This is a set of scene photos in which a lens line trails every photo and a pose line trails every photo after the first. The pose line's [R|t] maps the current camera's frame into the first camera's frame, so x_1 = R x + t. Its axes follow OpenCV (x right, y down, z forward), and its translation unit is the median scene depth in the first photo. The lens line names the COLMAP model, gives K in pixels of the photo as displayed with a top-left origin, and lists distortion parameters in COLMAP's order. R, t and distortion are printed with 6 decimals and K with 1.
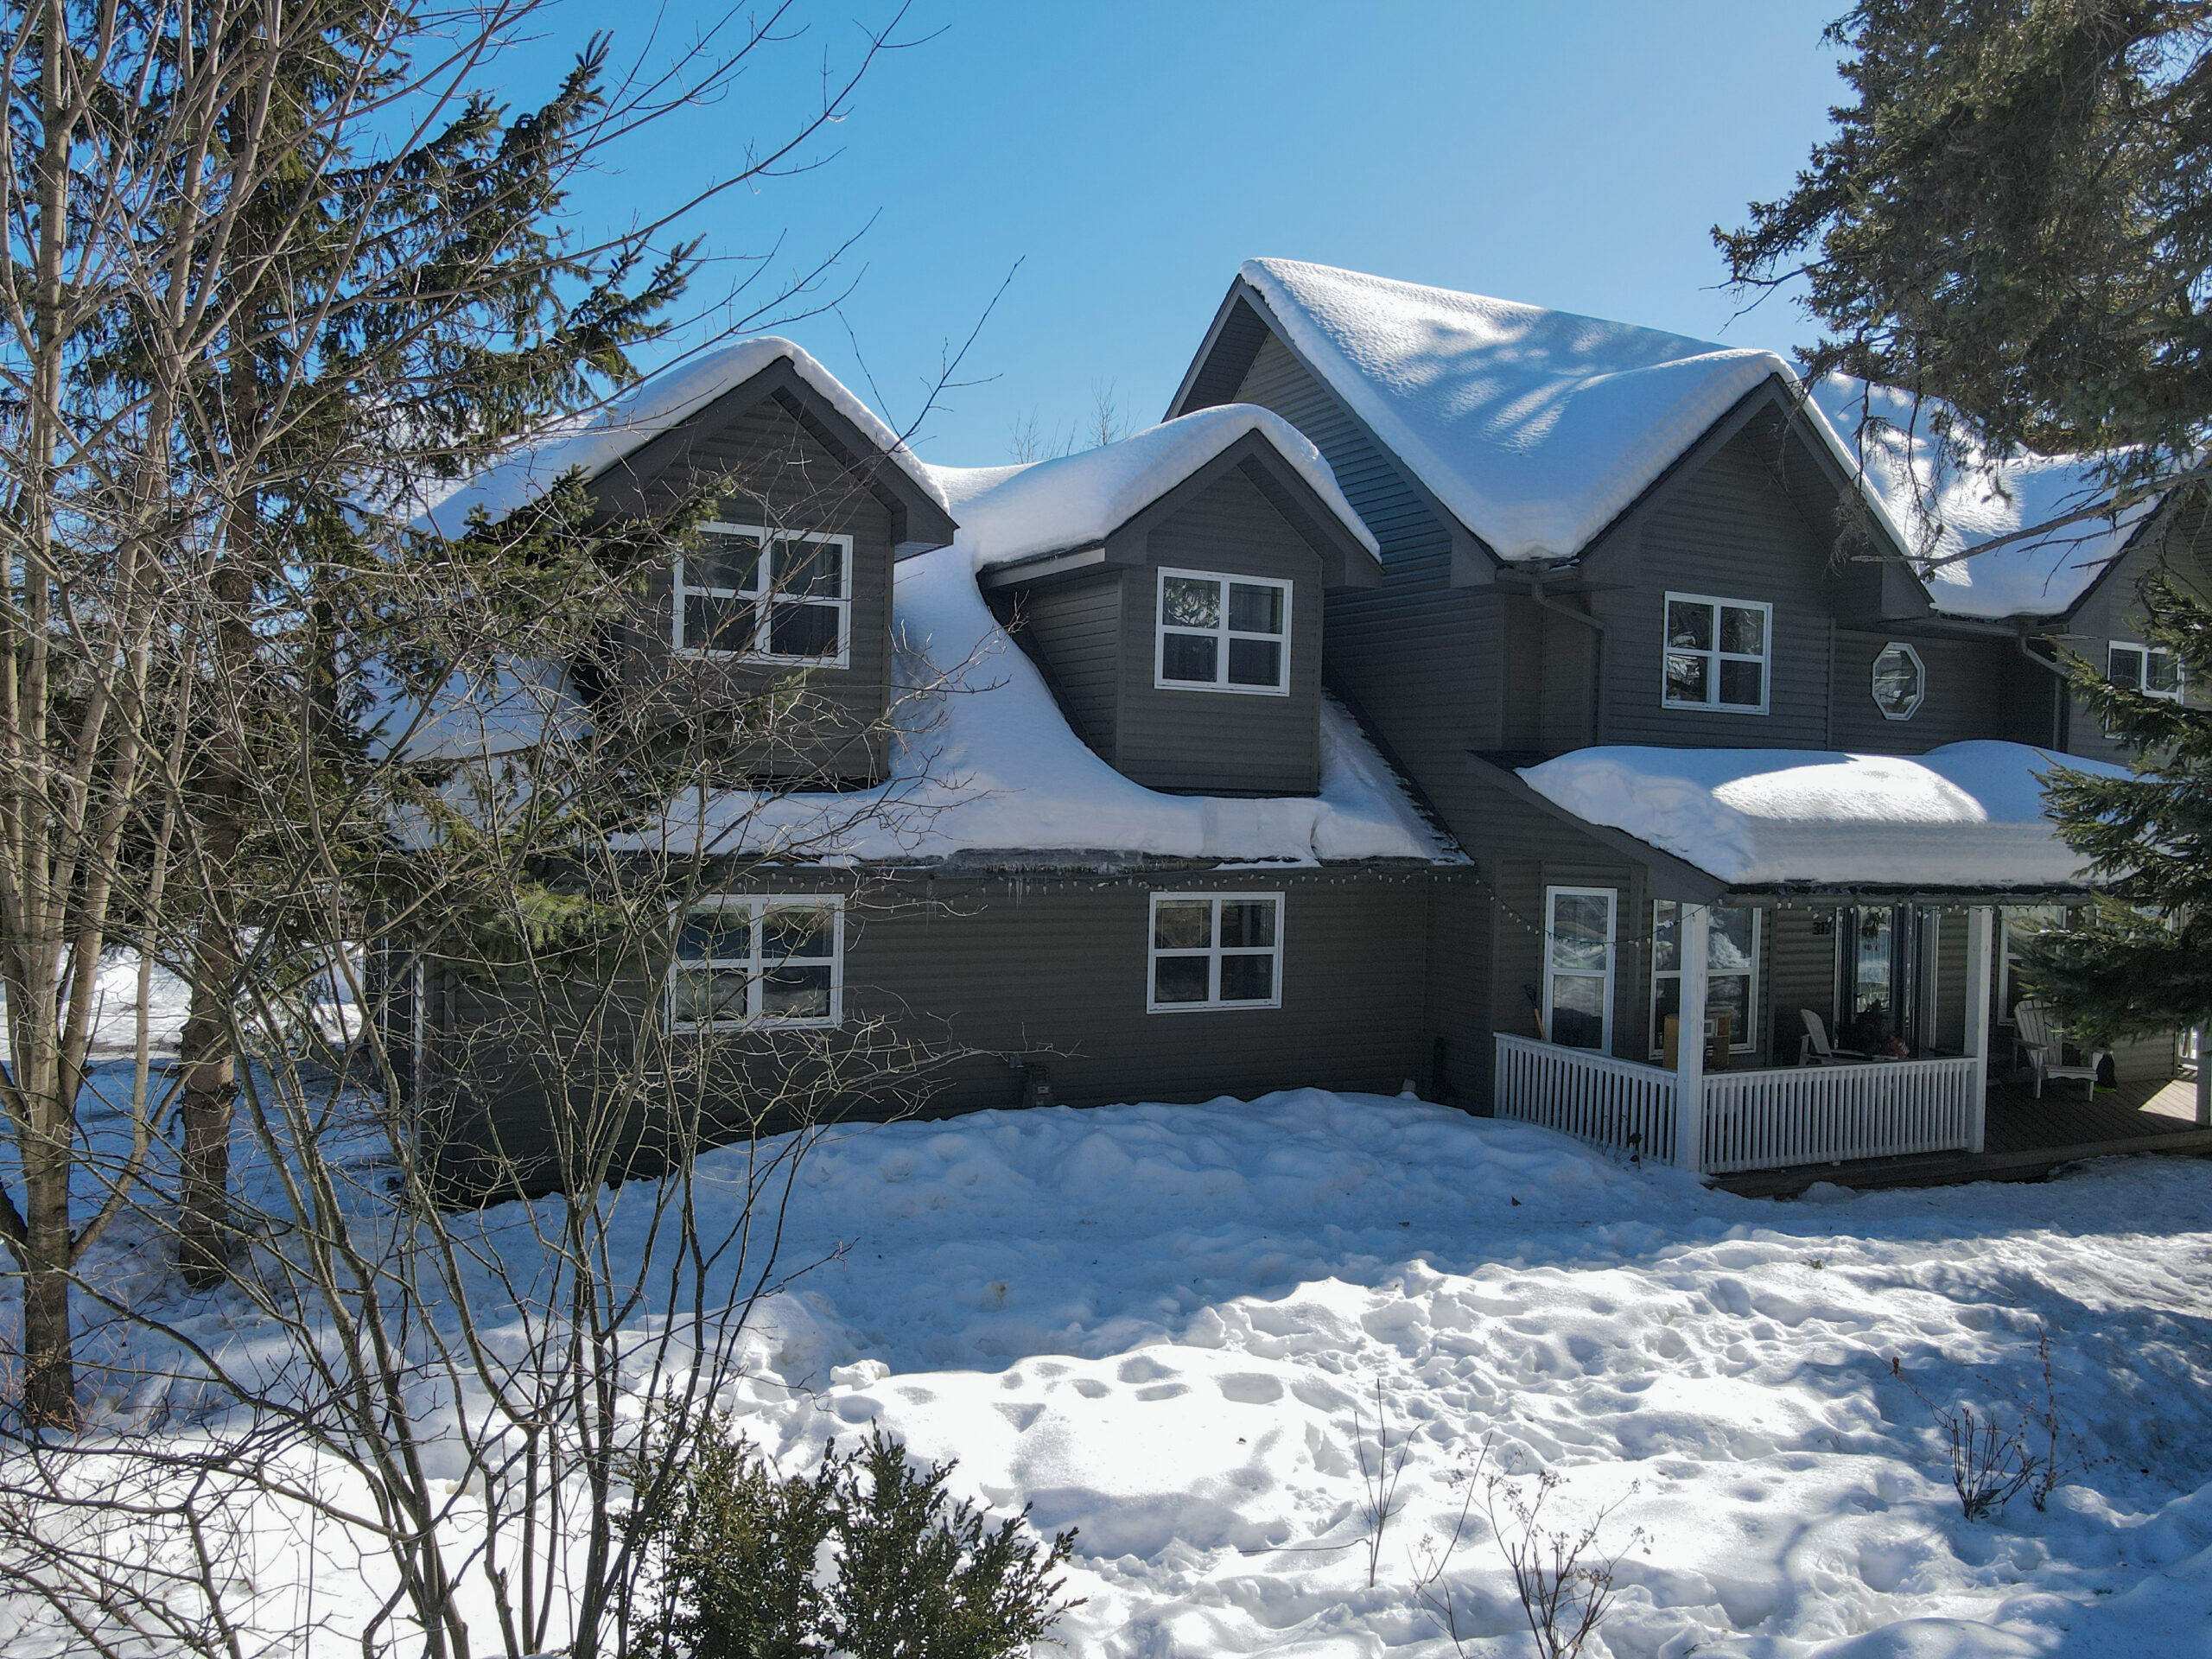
lens RADIAL K [[1561.9, 0, 1088.0], [0, 1561.9, 820.5], [0, 0, 1]] dist [-0.007837, -0.013656]
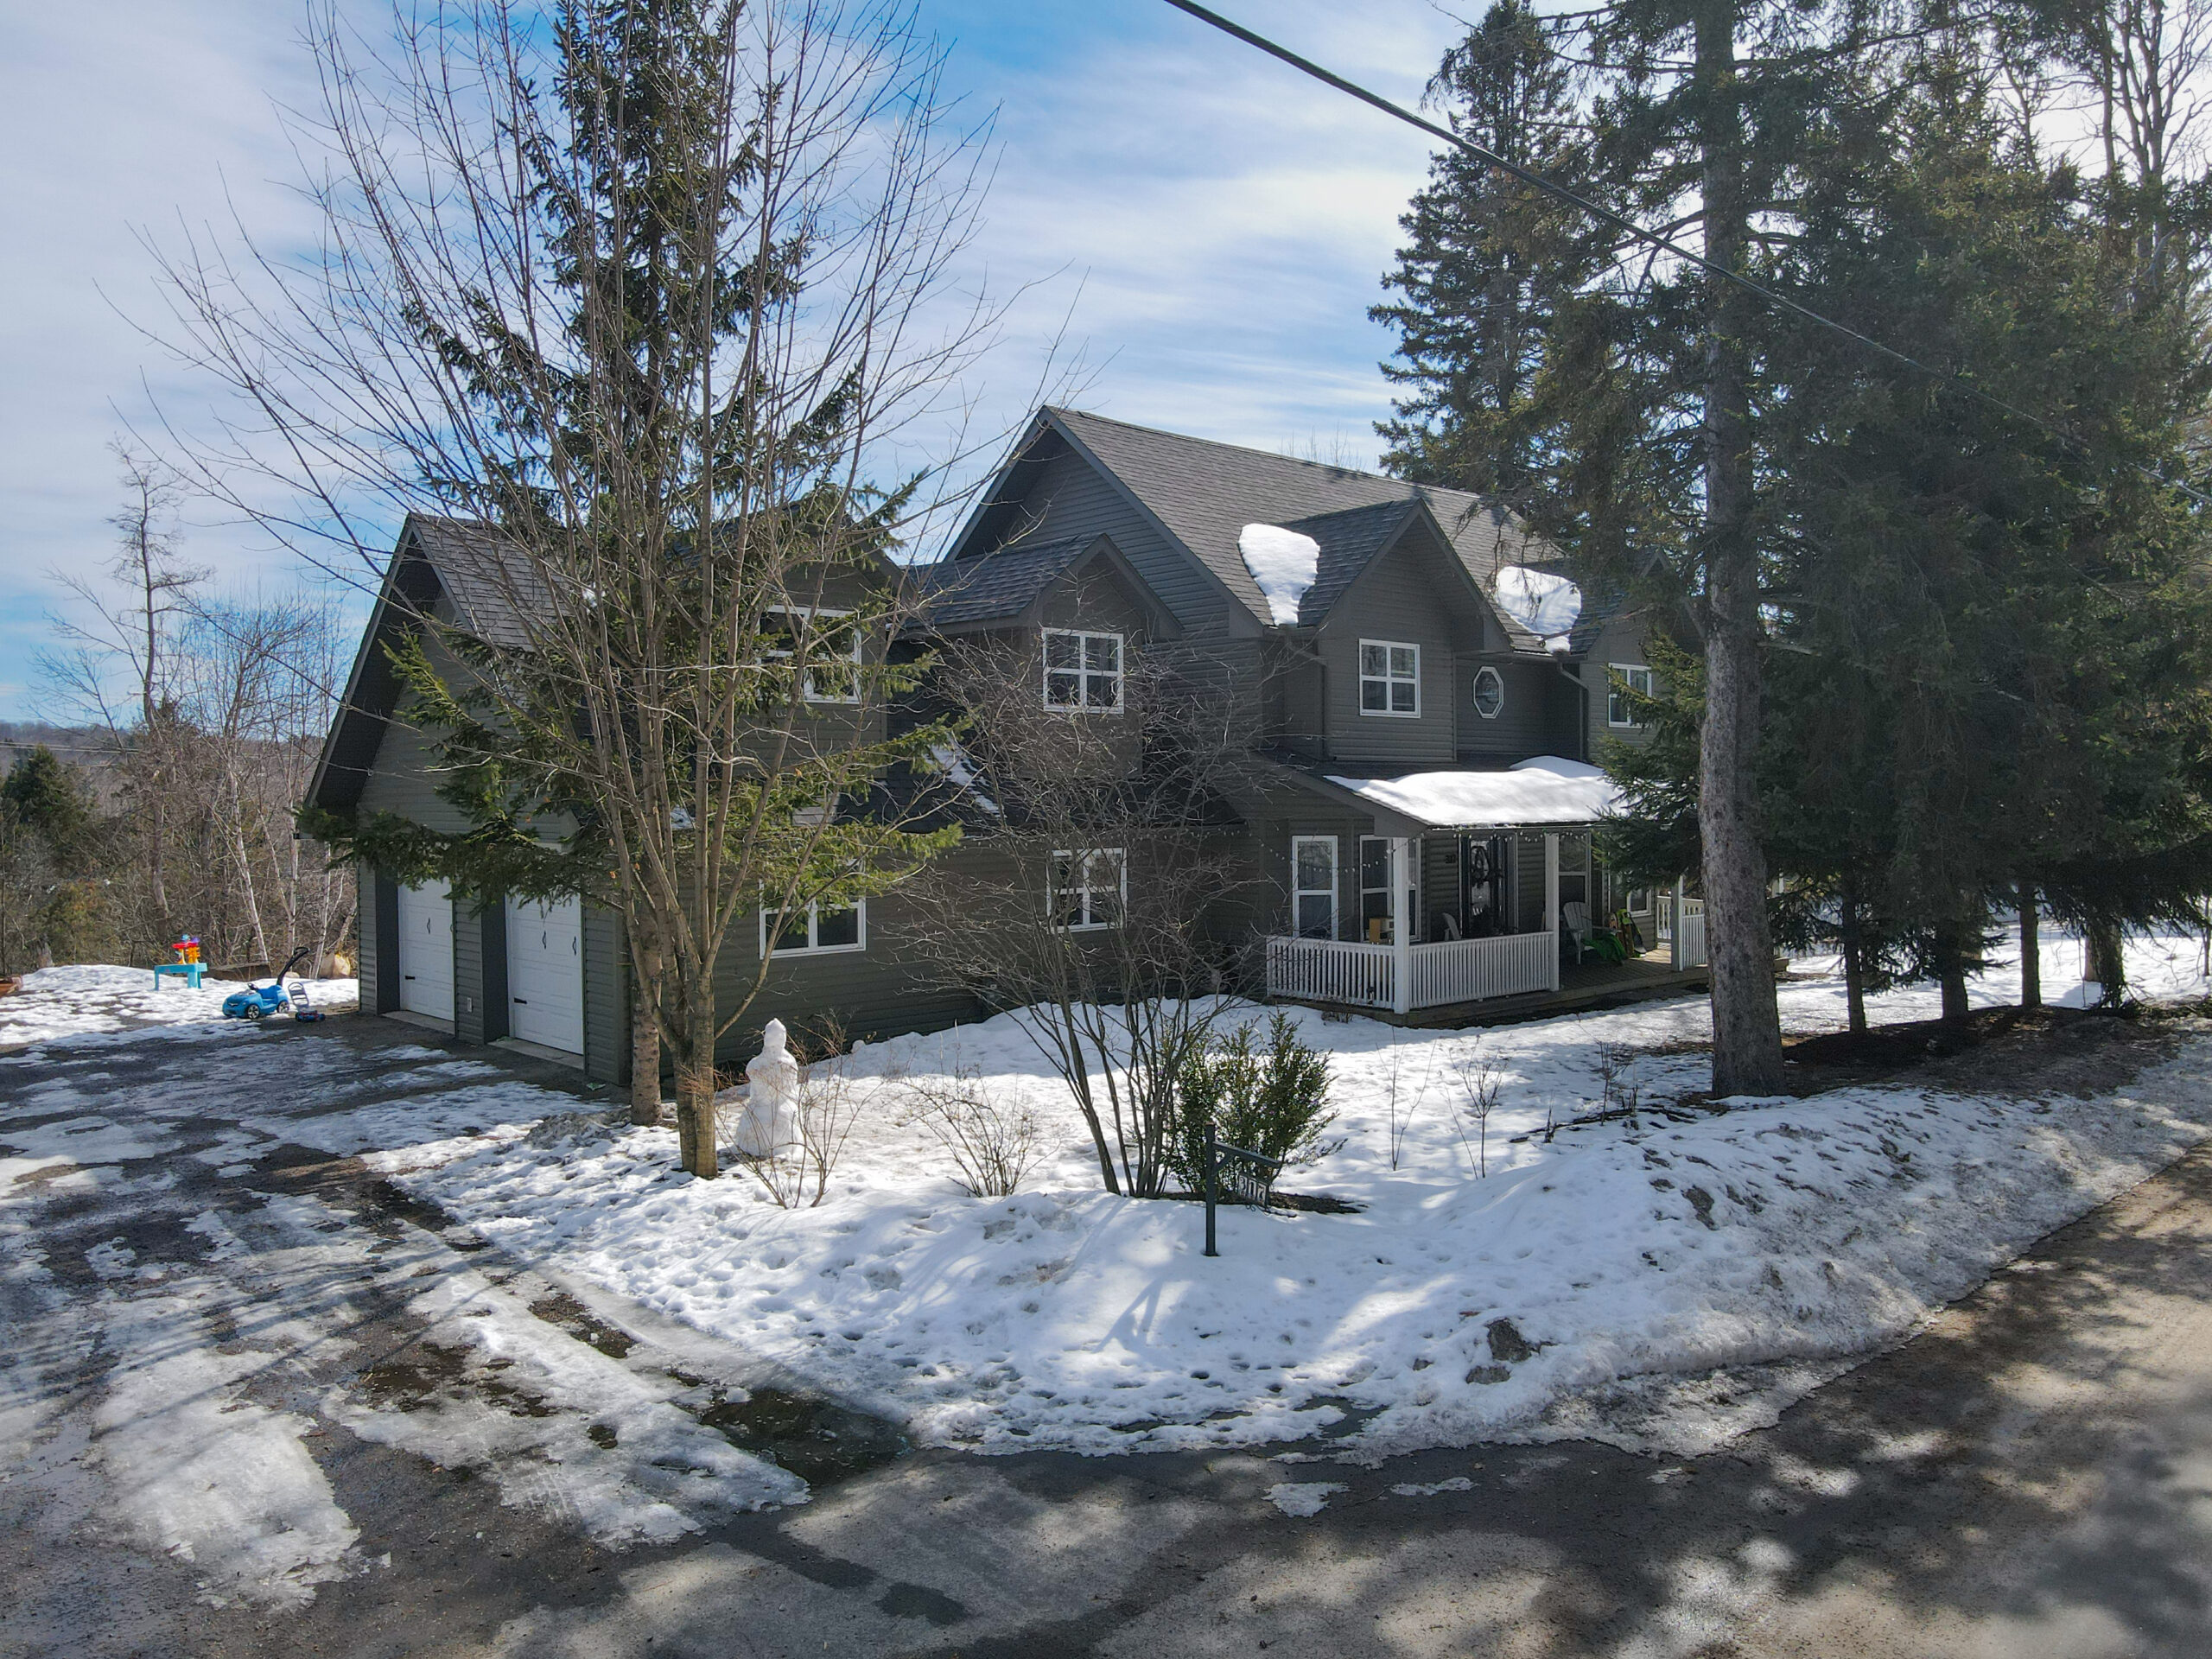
lens RADIAL K [[1561.9, 0, 1088.0], [0, 1561.9, 820.5], [0, 0, 1]] dist [-0.007837, -0.013656]
pose [[0.961957, -0.042731, 0.269838, -0.304755], [0.043679, 0.999043, 0.002491, 0.015404], [-0.269686, 0.009390, 0.962902, -0.398982]]
